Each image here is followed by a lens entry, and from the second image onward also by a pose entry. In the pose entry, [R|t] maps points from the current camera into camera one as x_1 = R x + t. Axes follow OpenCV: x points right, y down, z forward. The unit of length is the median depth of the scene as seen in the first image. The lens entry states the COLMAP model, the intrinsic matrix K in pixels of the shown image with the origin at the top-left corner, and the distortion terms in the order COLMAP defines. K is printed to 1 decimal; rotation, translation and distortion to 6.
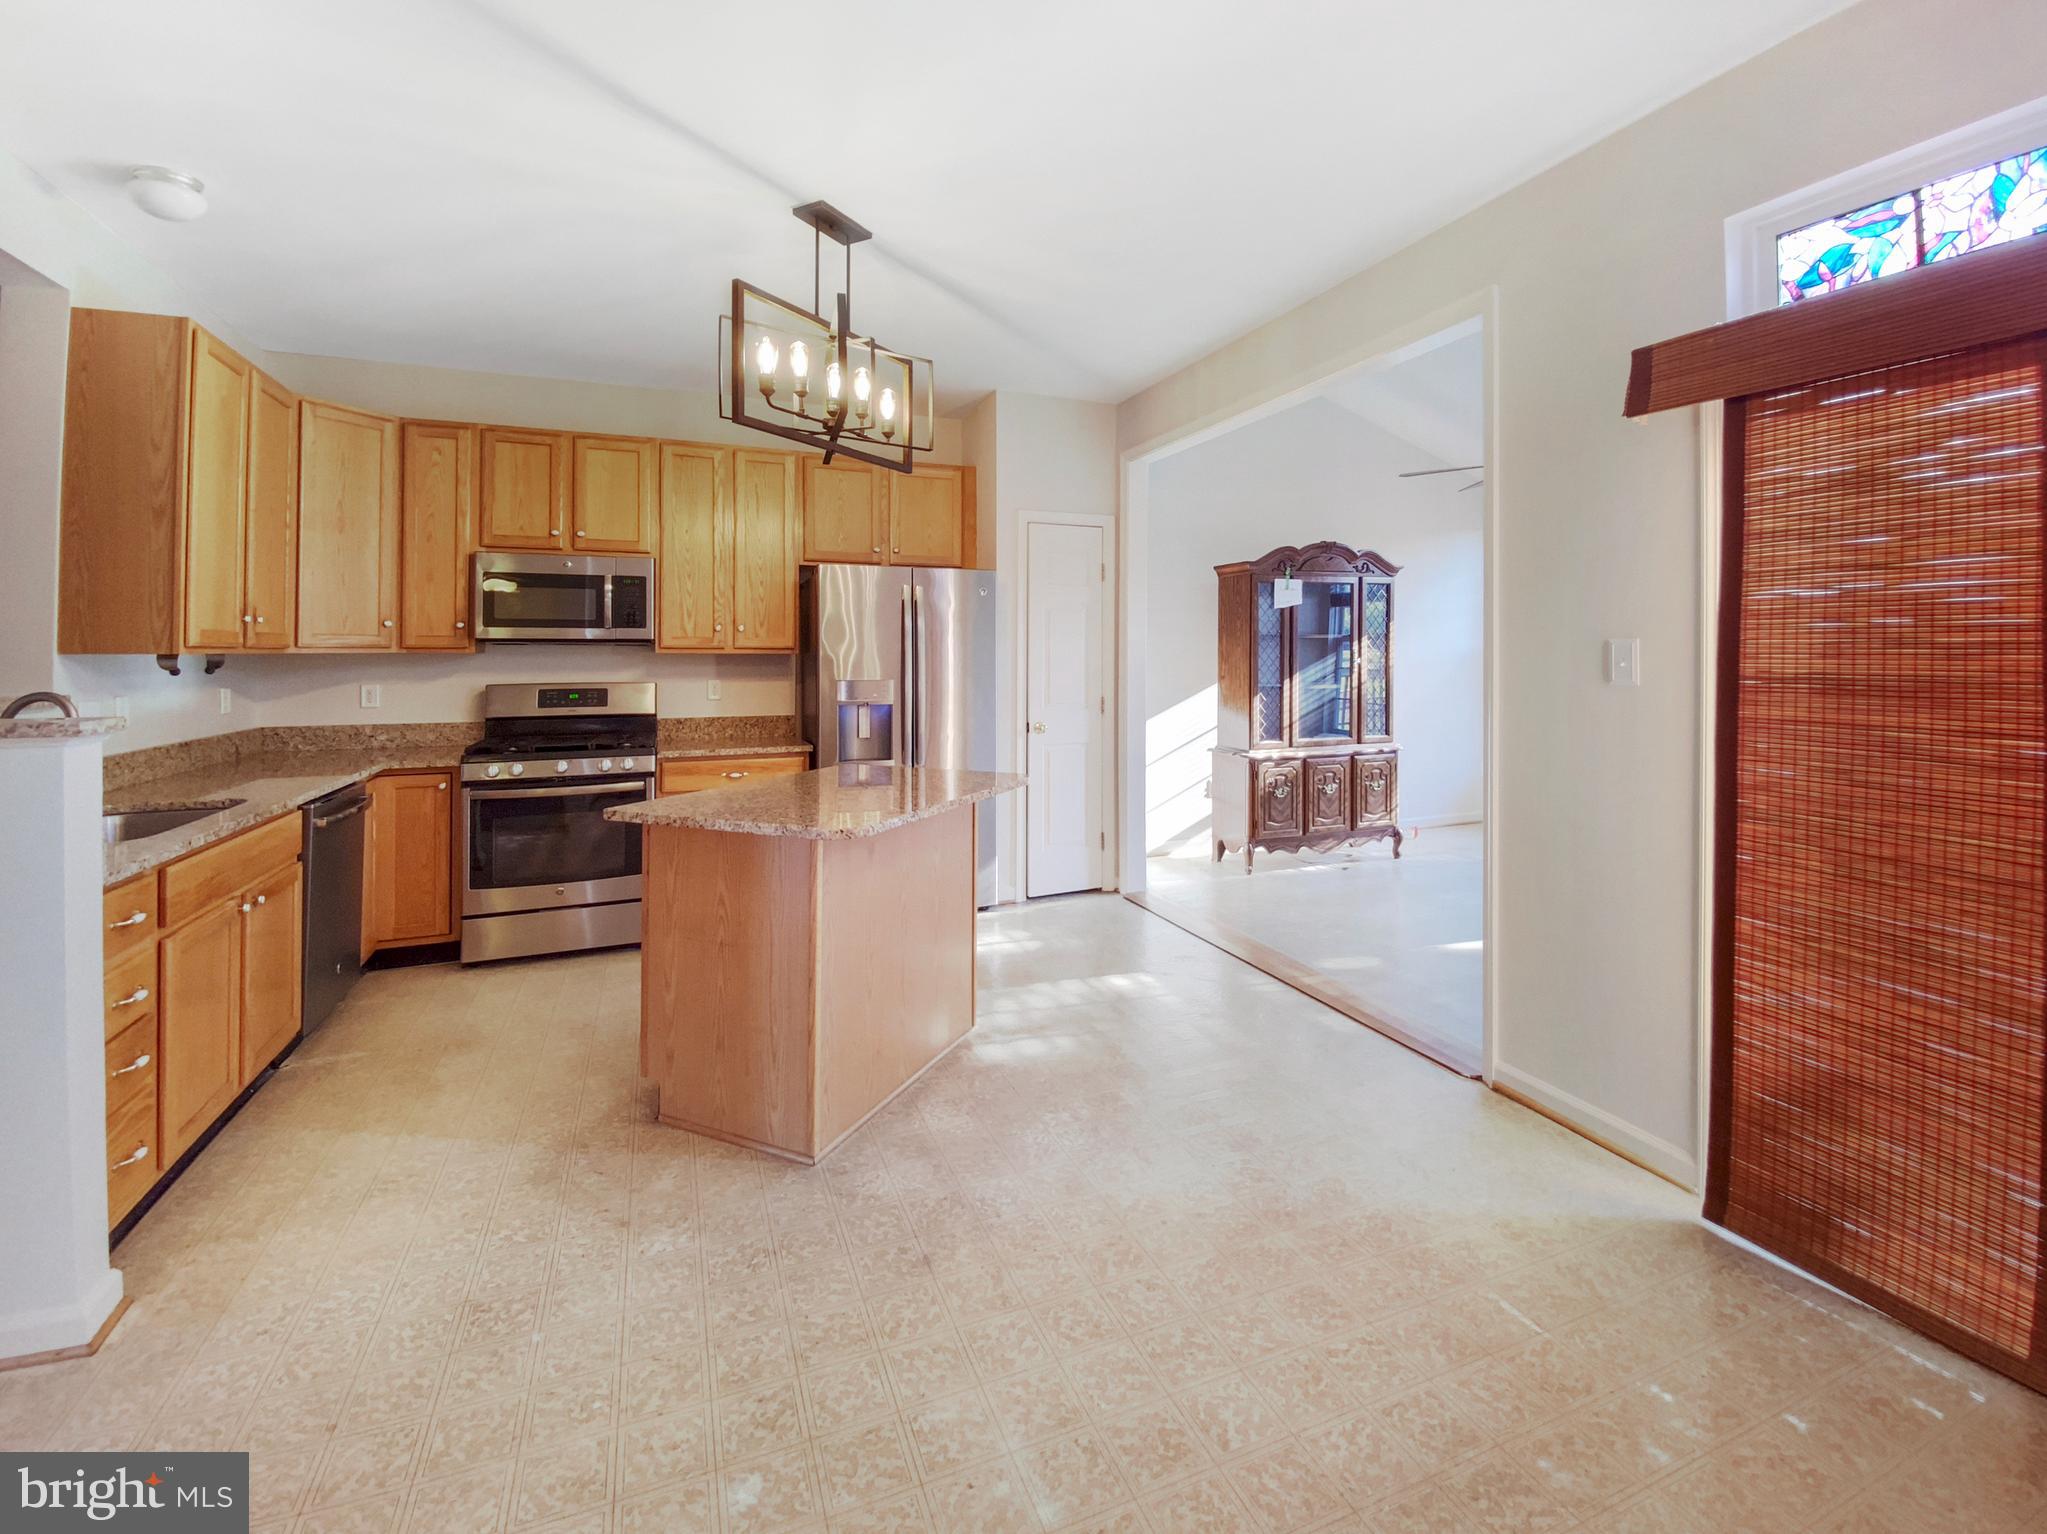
lens RADIAL K [[925.5, 0, 1041.1], [0, 925.5, 770.5], [0, 0, 1]] dist [0.022200, -0.021982]
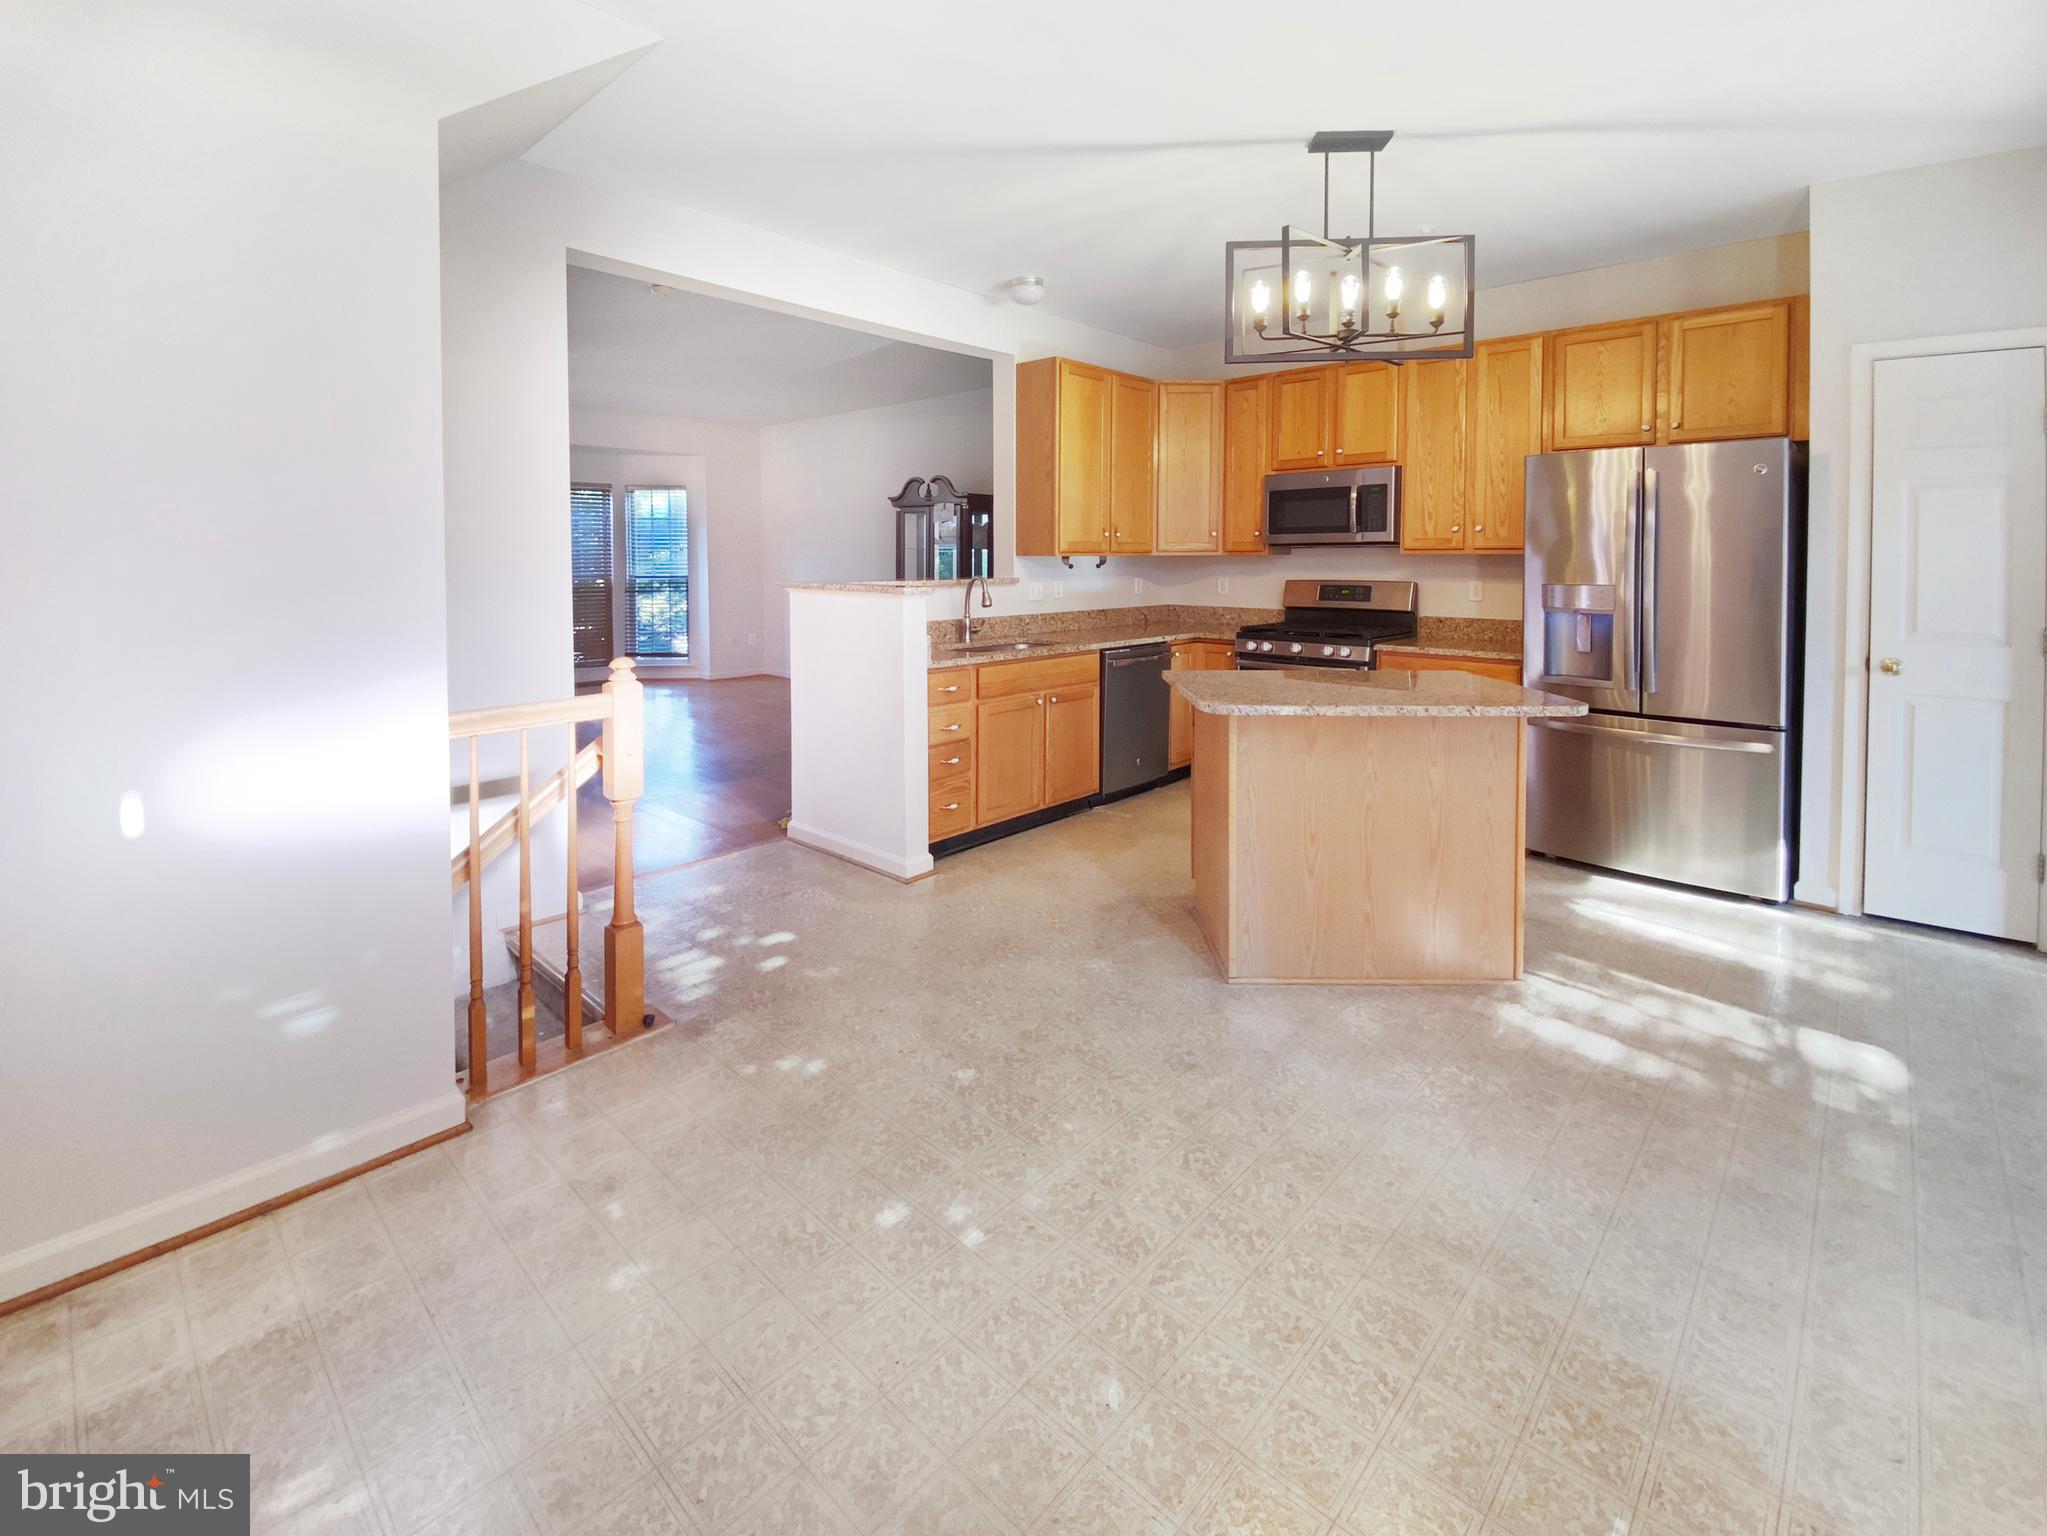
lens RADIAL K [[925.5, 0, 1041.1], [0, 925.5, 771.5], [0, 0, 1]] dist [0.022200, -0.021982]
pose [[0.384097, 0.212049, -0.898613, 0.684890], [-0.112223, 0.976775, 0.182526, -0.042751], [0.916447, 0.030737, 0.398973, 0.272376]]
